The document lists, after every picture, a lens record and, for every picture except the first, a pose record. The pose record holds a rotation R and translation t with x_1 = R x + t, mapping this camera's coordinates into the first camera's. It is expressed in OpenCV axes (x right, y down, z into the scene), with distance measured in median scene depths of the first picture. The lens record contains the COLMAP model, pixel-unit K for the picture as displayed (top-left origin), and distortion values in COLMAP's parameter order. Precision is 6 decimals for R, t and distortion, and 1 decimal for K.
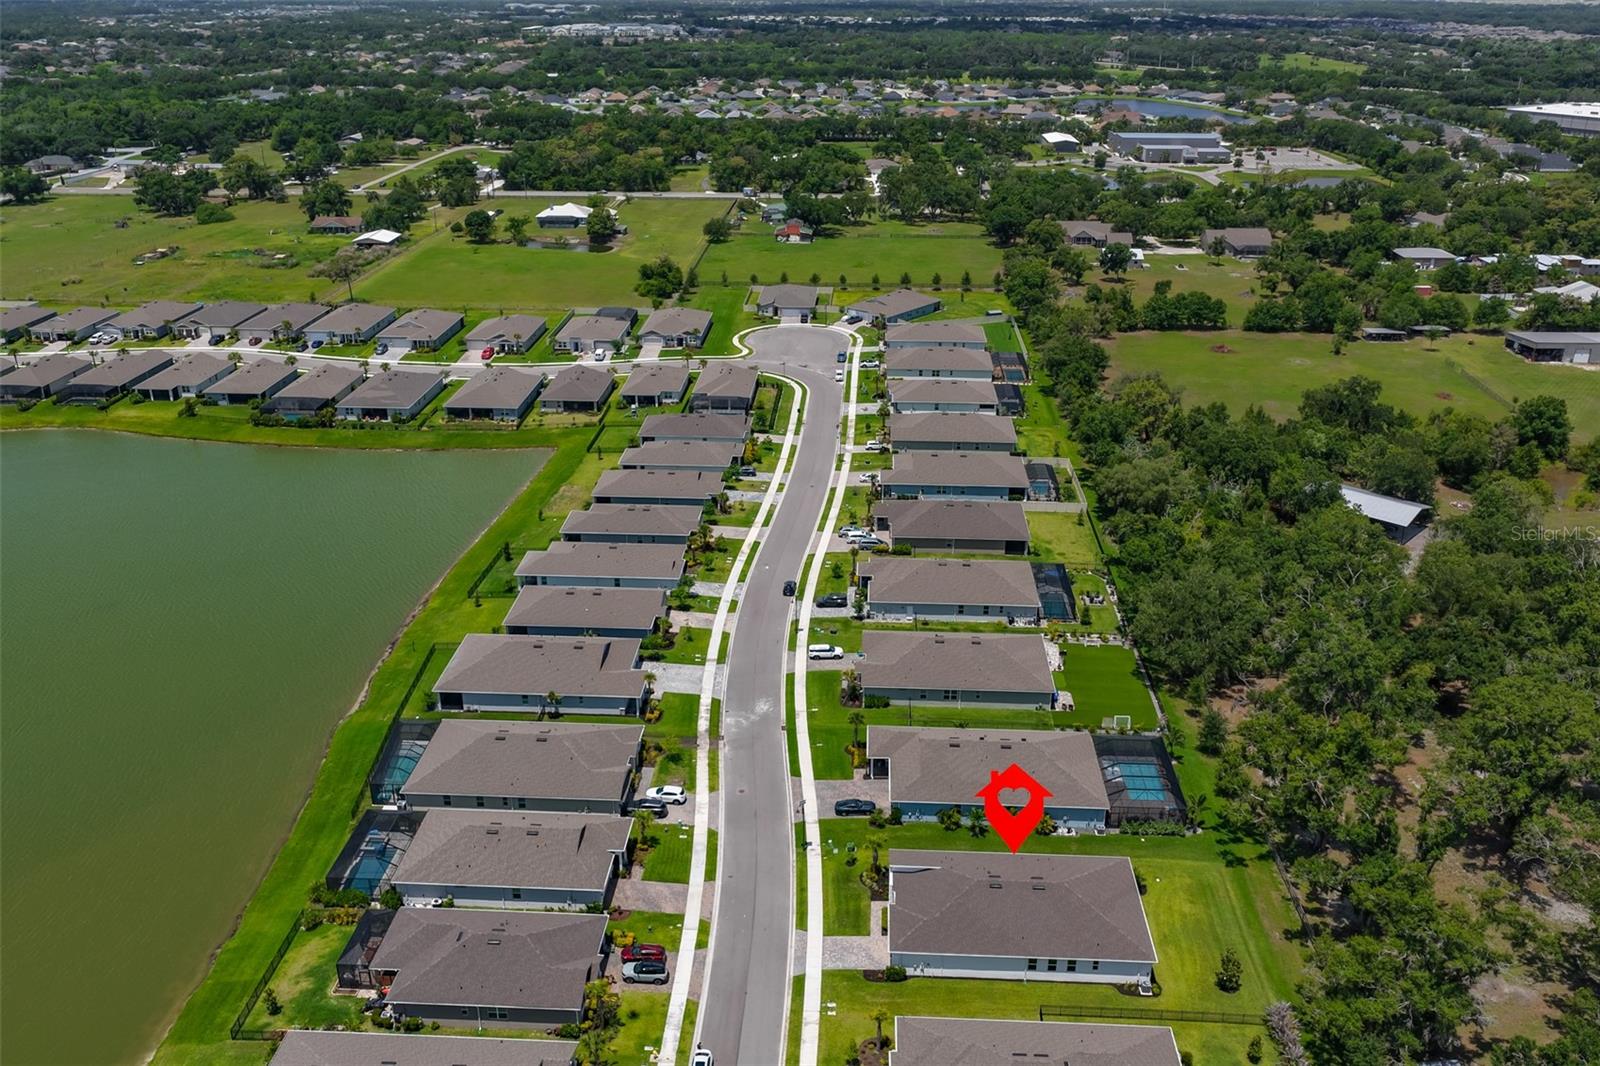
lens RADIAL K [[1333.8, 0, 800.0], [0, 1333.8, 533.0], [0, 0, 1]] dist [-0.015421, 0.038419]
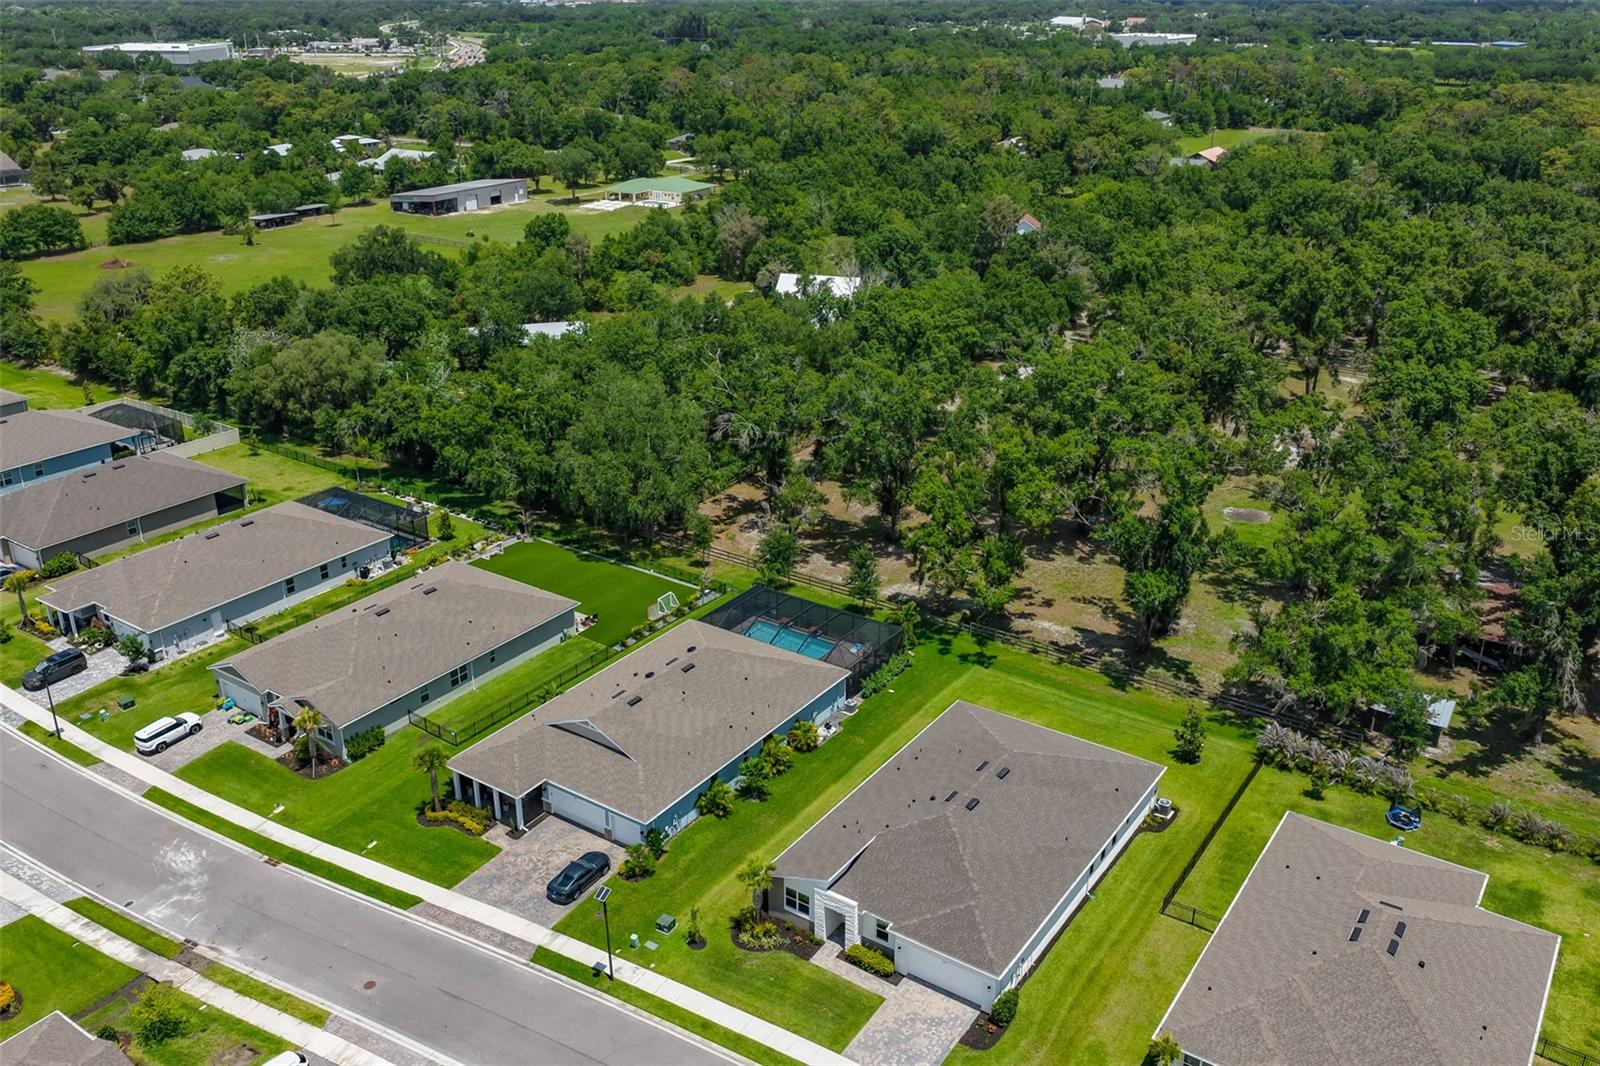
lens RADIAL K [[1333.8, 0, 800.0], [0, 1333.8, 533.0], [0, 0, 1]] dist [-0.015421, 0.038419]
pose [[0.516804, -0.331251, 0.789422, -0.221592], [0.332367, 0.927414, 0.171566, 0.007395], [-0.788952, 0.173712, 0.589388, 0.427432]]
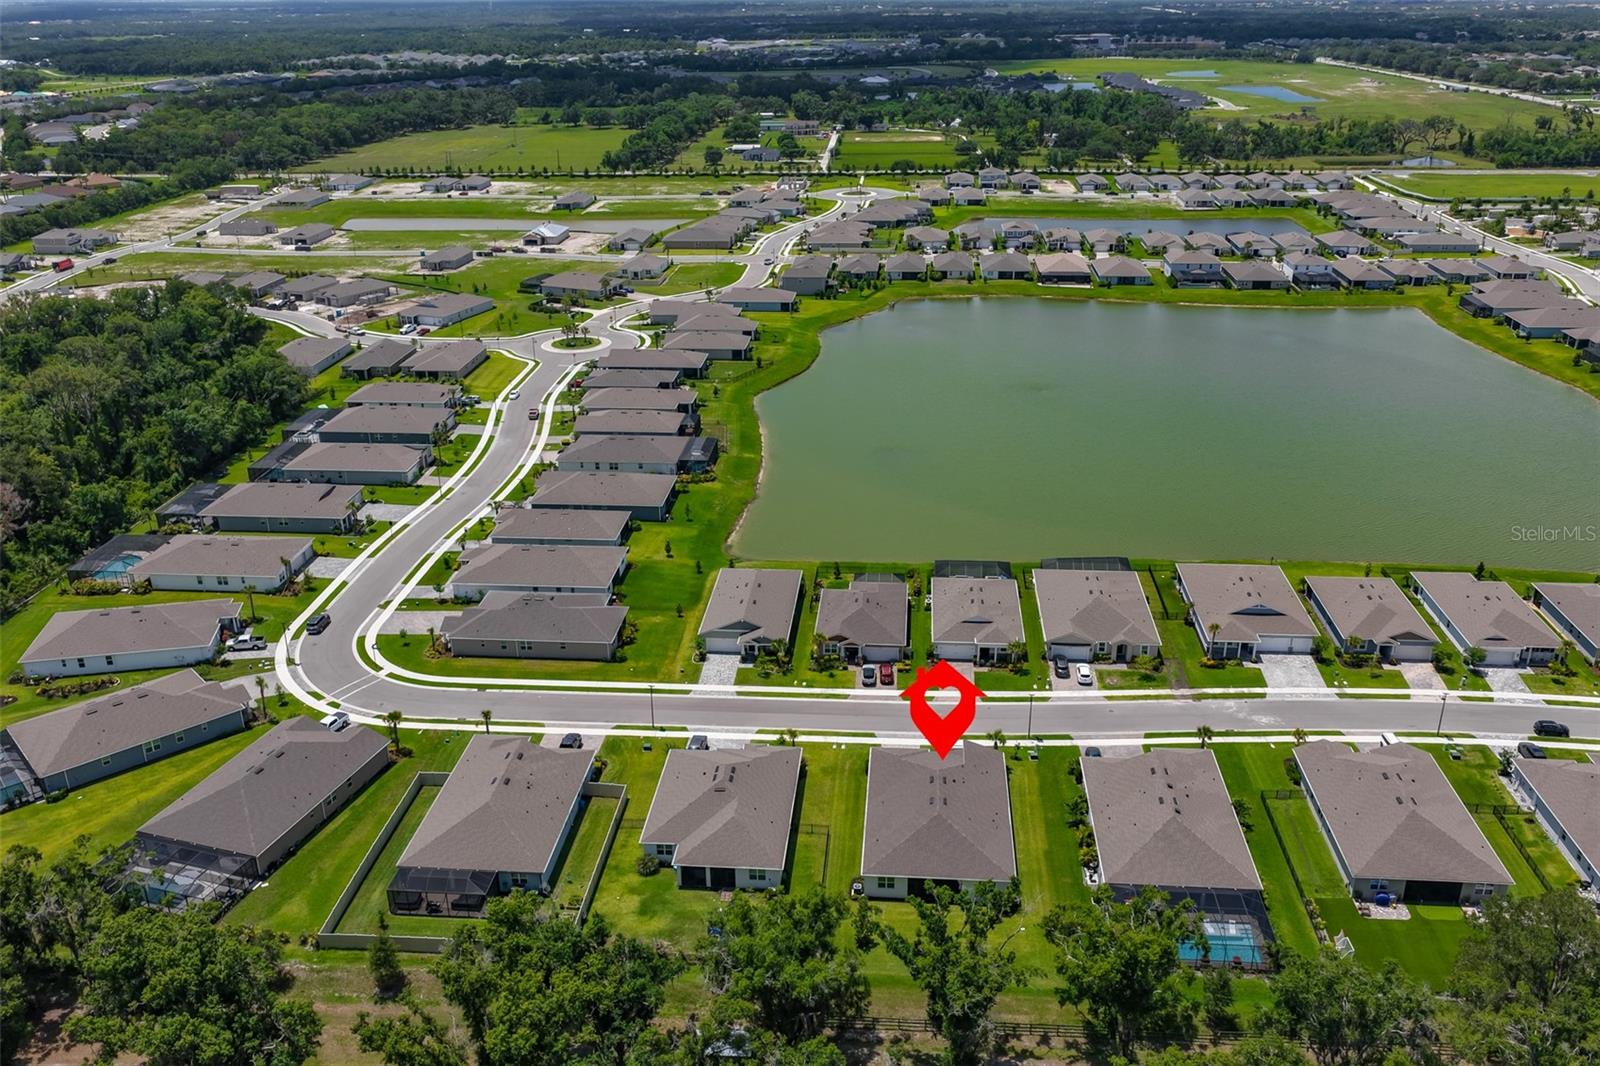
lens RADIAL K [[1333.8, 0, 800.0], [0, 1333.8, 533.0], [0, 0, 1]] dist [-0.015421, 0.038419]
pose [[-0.035910, 0.379438, -0.924520, 0.721470], [-0.377427, 0.851454, 0.364110, -0.185883], [0.925343, 0.362014, 0.112634, 0.438275]]
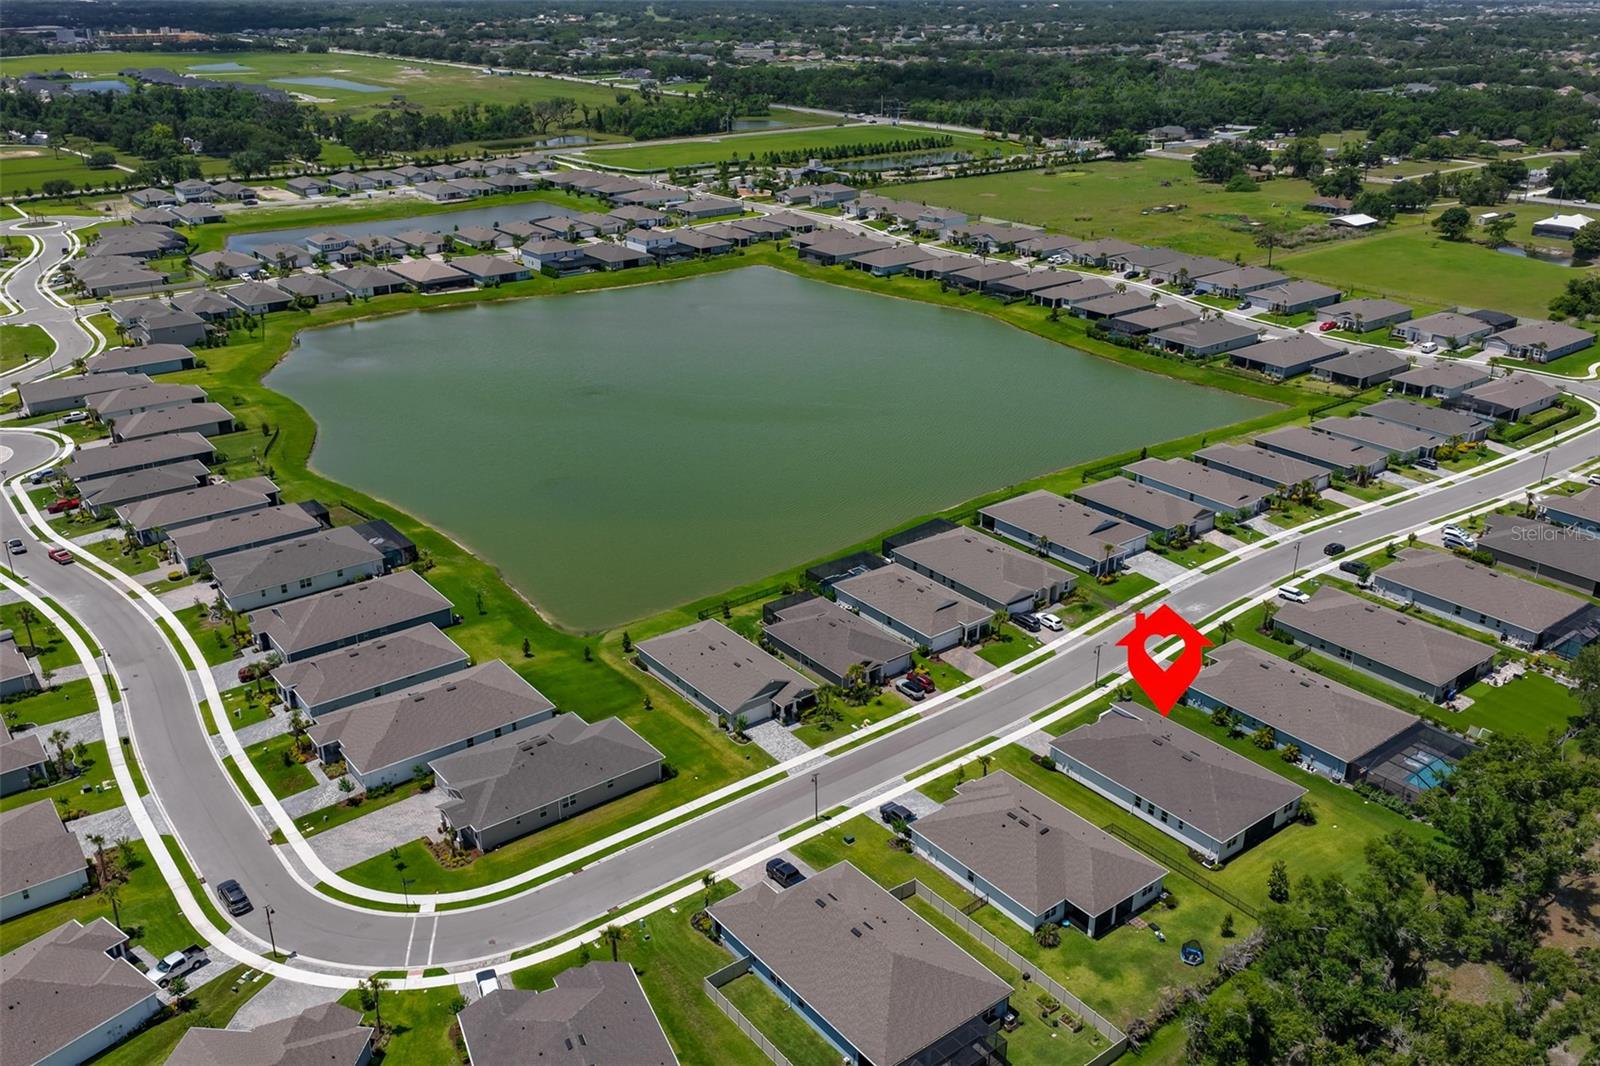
lens RADIAL K [[1333.8, 0, 800.0], [0, 1333.8, 533.0], [0, 0, 1]] dist [-0.015421, 0.038419]
pose [[0.653310, 0.294580, -0.697430, 0.453641], [-0.292820, 0.947823, 0.126044, 0.020000], [0.698171, 0.121876, 0.705481, -0.053542]]
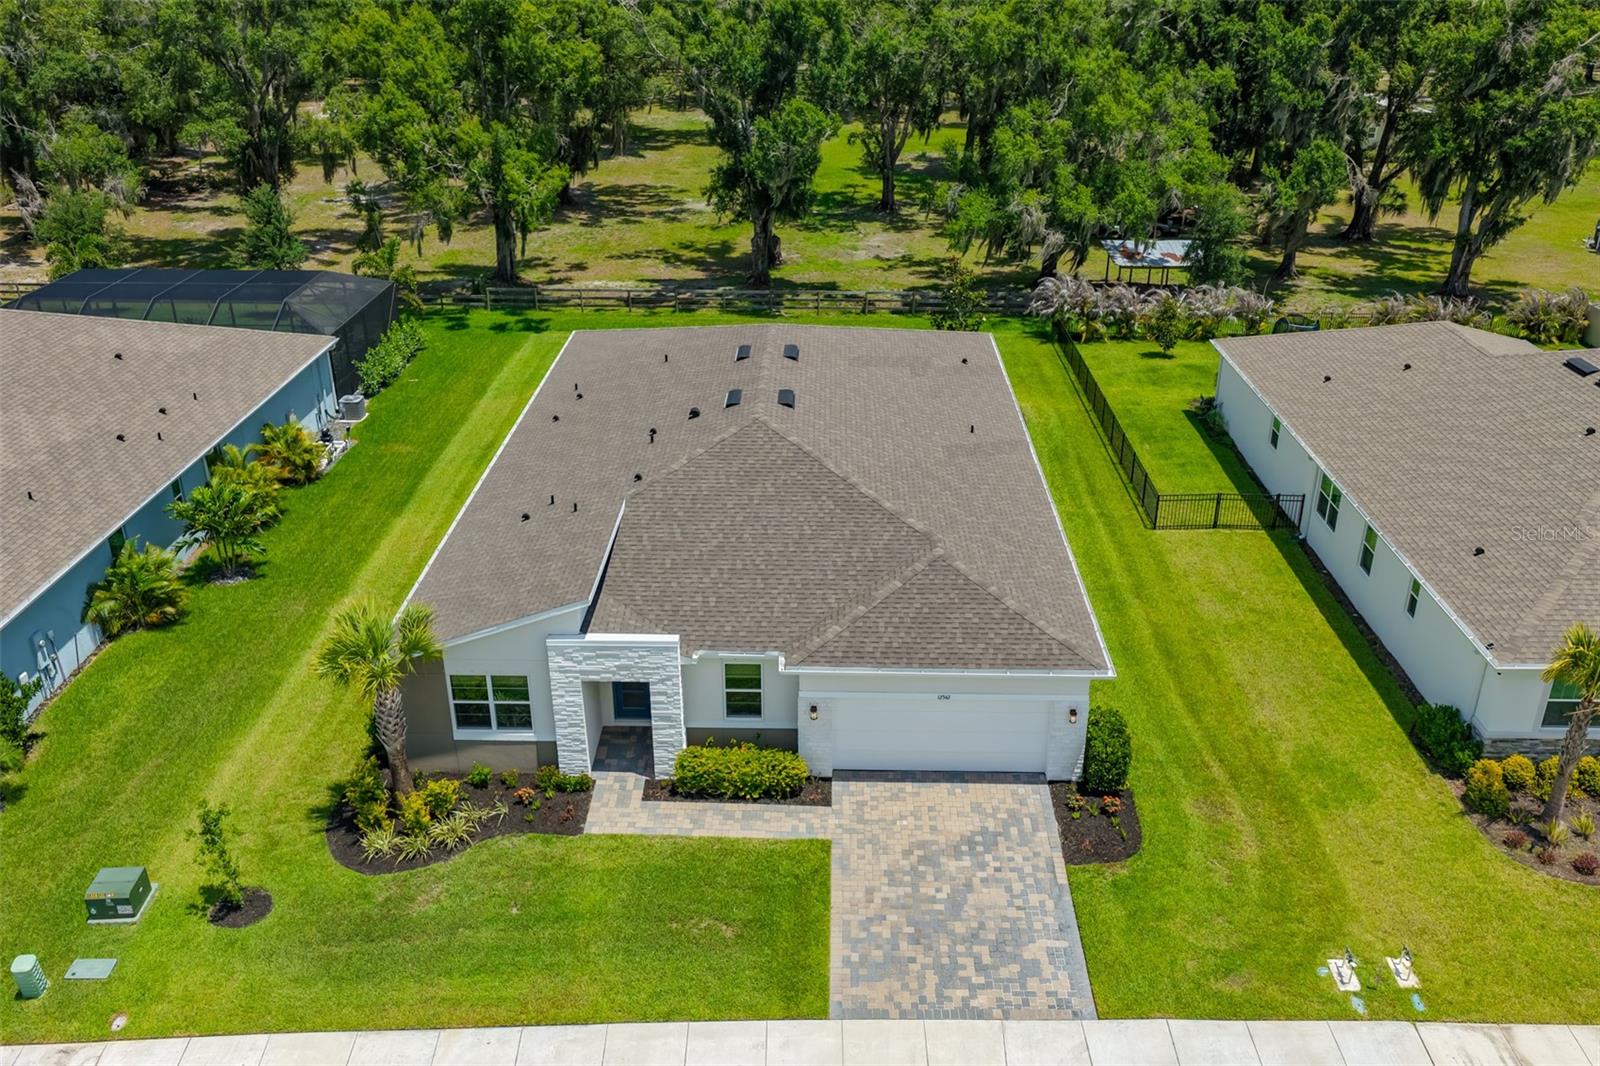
lens RADIAL K [[1338.7, 0, 795.5], [0, 1338.7, 561.7], [0, 0, 1]] dist [0.000241, 0.006667]
pose [[-0.028655, -0.439700, 0.897687, -0.076409], [0.394010, 0.820378, 0.414410, 0.112743], [-0.918660, 0.365572, 0.149738, 0.616233]]
